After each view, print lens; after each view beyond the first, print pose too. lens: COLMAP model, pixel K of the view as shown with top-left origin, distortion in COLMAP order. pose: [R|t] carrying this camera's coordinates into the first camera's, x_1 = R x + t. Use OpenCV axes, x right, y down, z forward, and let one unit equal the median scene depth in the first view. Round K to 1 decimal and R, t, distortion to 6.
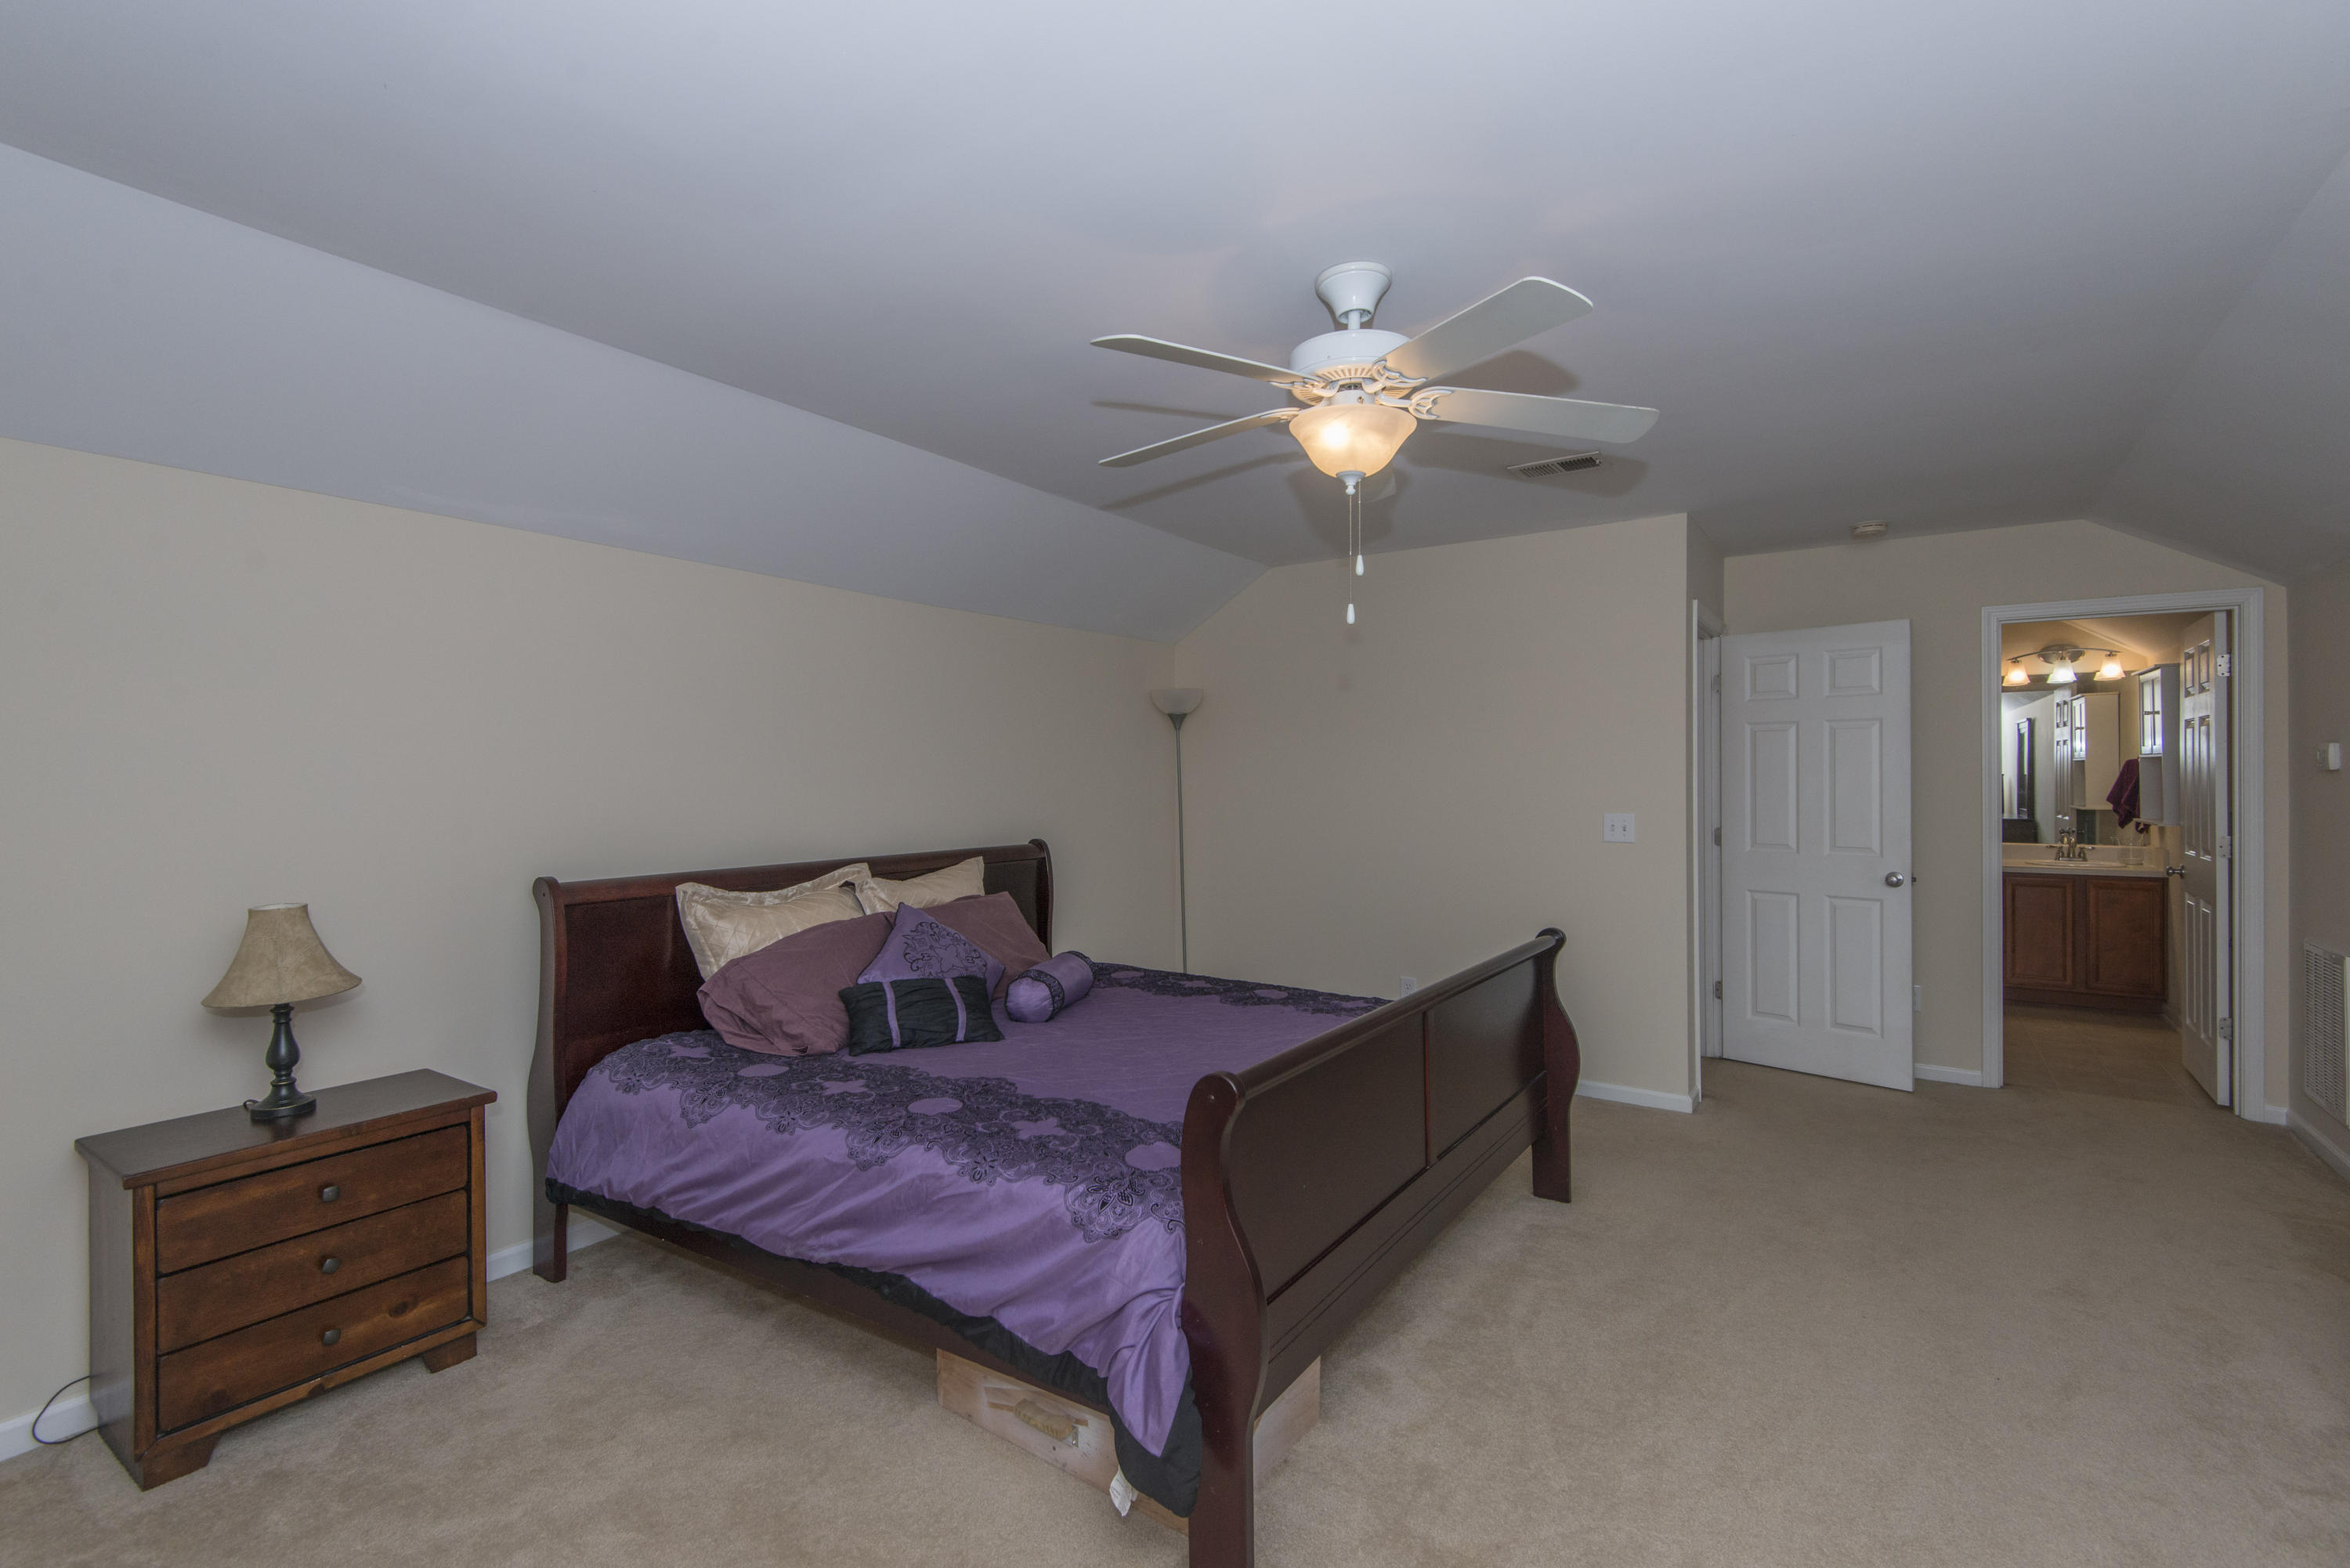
lens RADIAL K [[1054.4, 0, 1178.2], [0, 1054.4, 778.5], [0, 0, 1]] dist [0.047299, -0.024950]
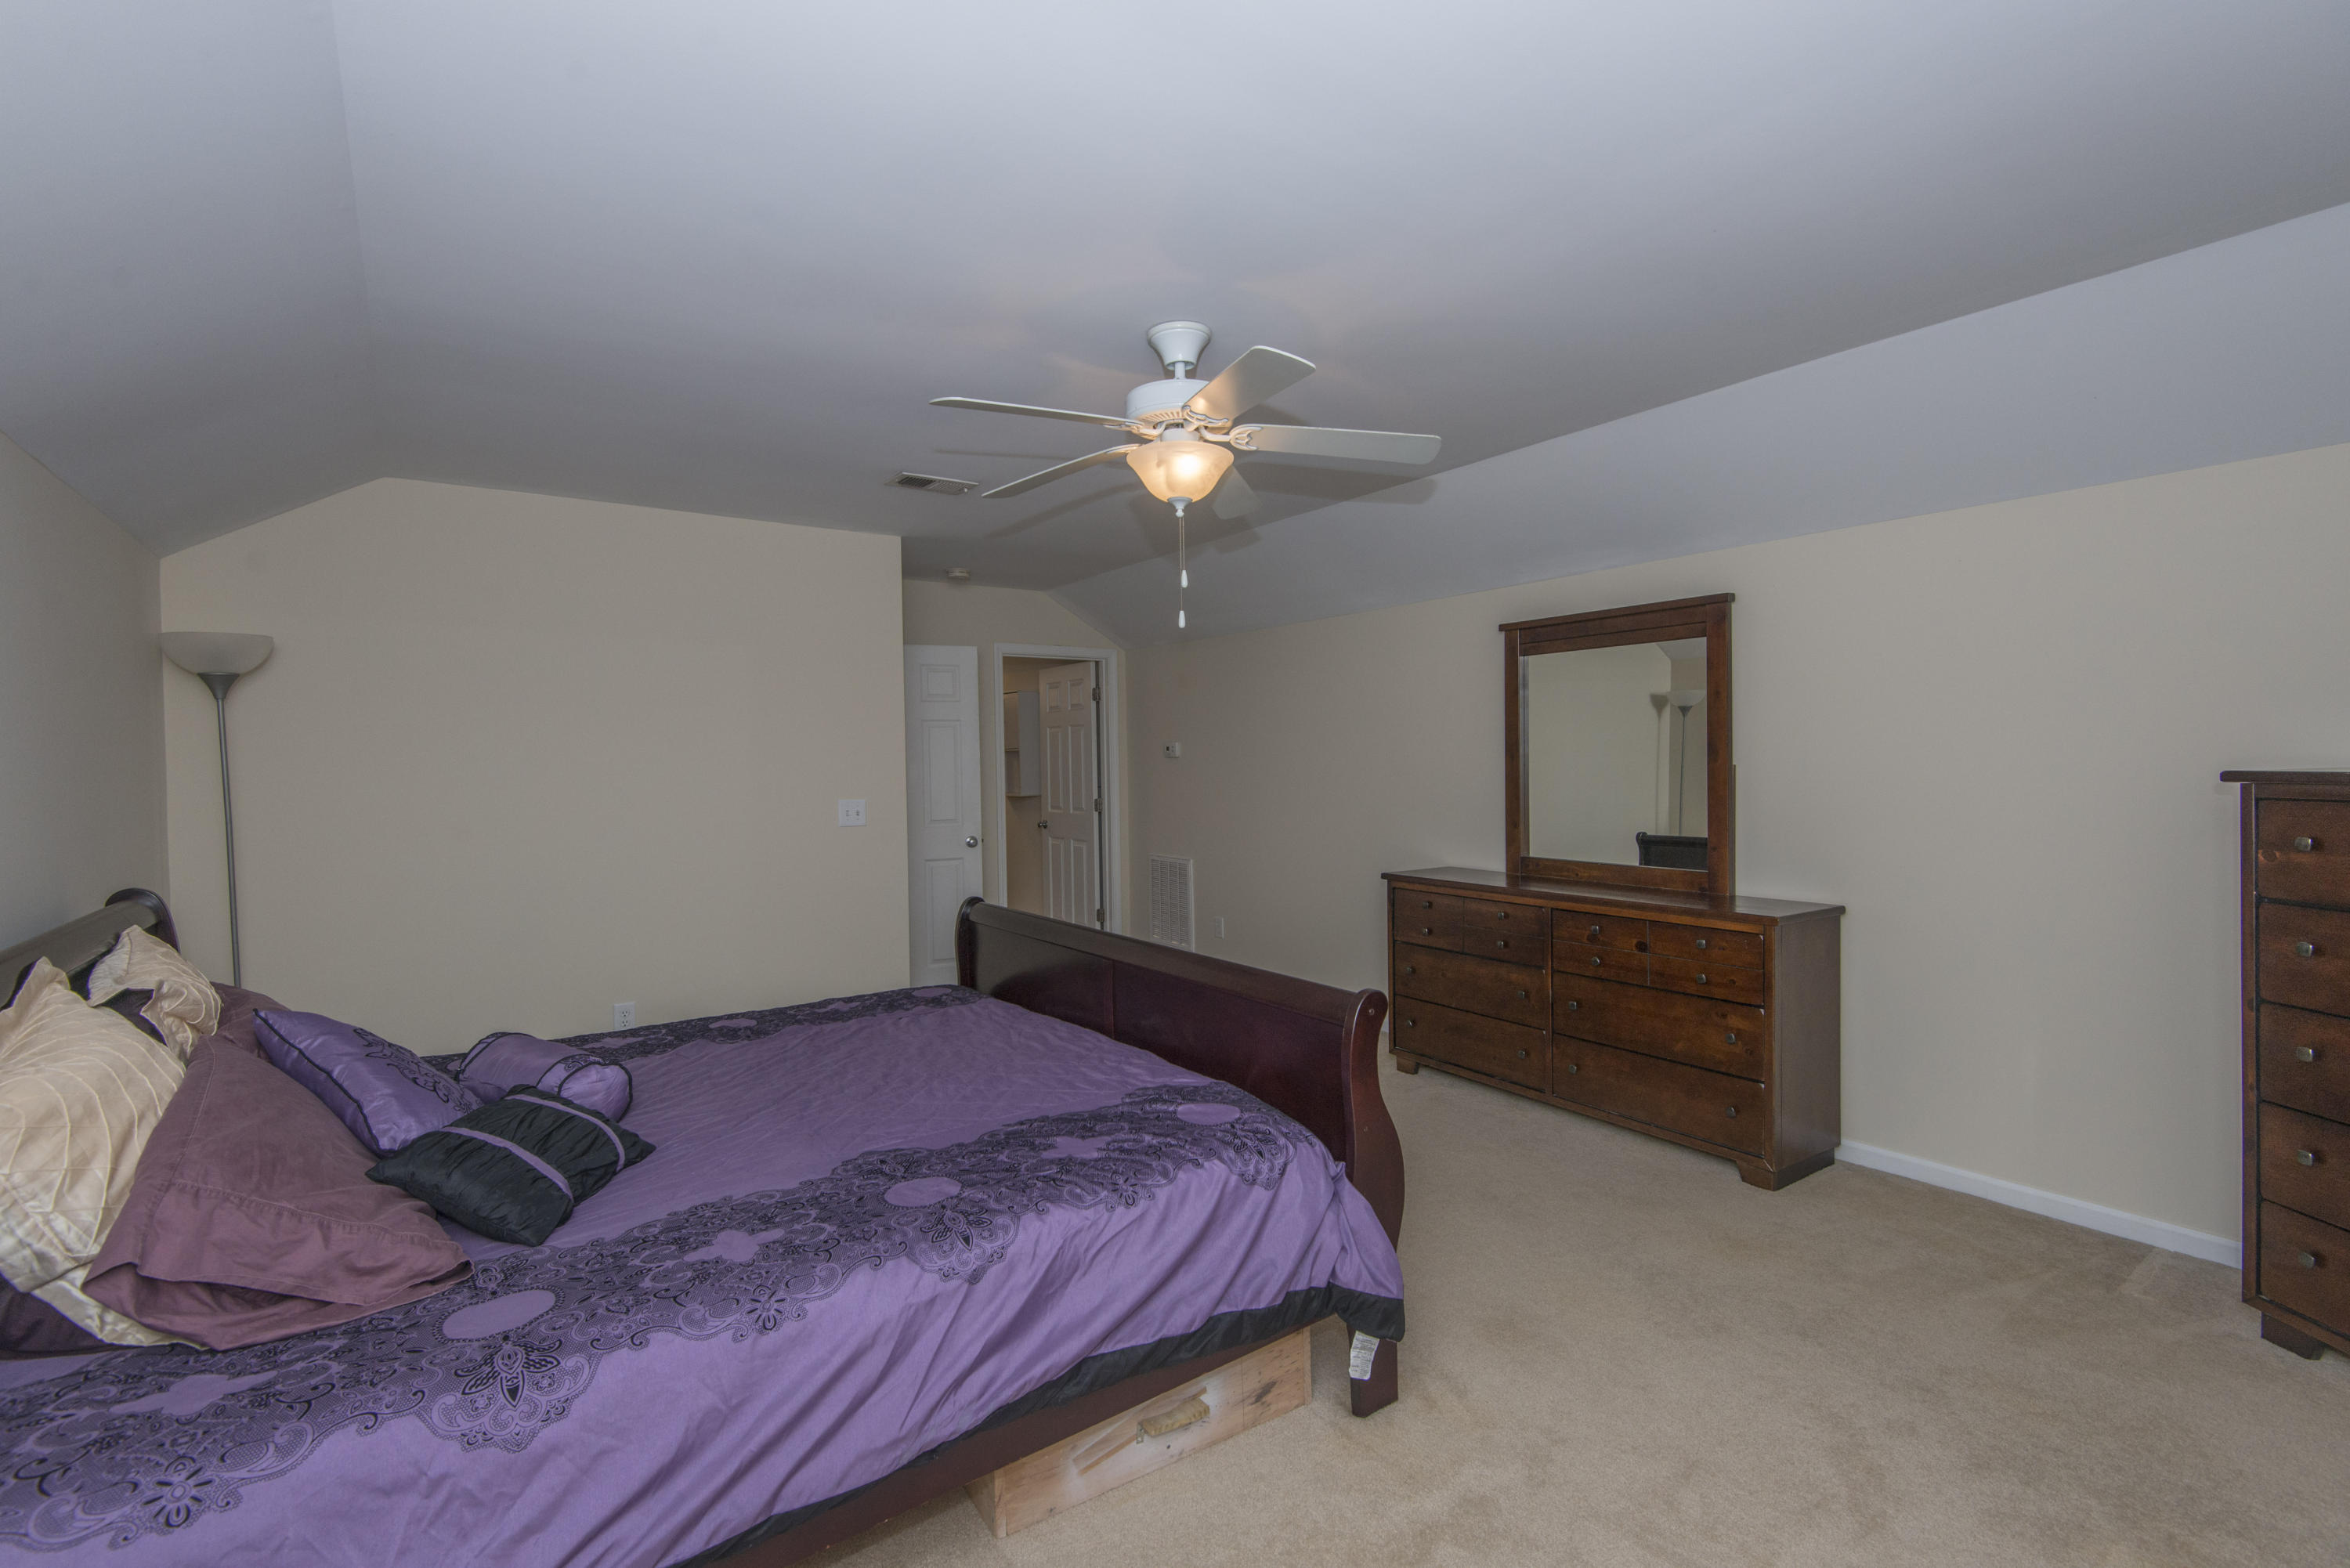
lens RADIAL K [[1058.7, 0, 1179.4], [0, 1058.7, 768.9], [0, 0, 1]] dist [0.041096, -0.026450]
pose [[0.353992, -0.012038, 0.935171, -0.879895], [0.019650, 0.999792, 0.005432, 0.003810], [-0.935042, 0.016453, 0.354155, 0.550876]]
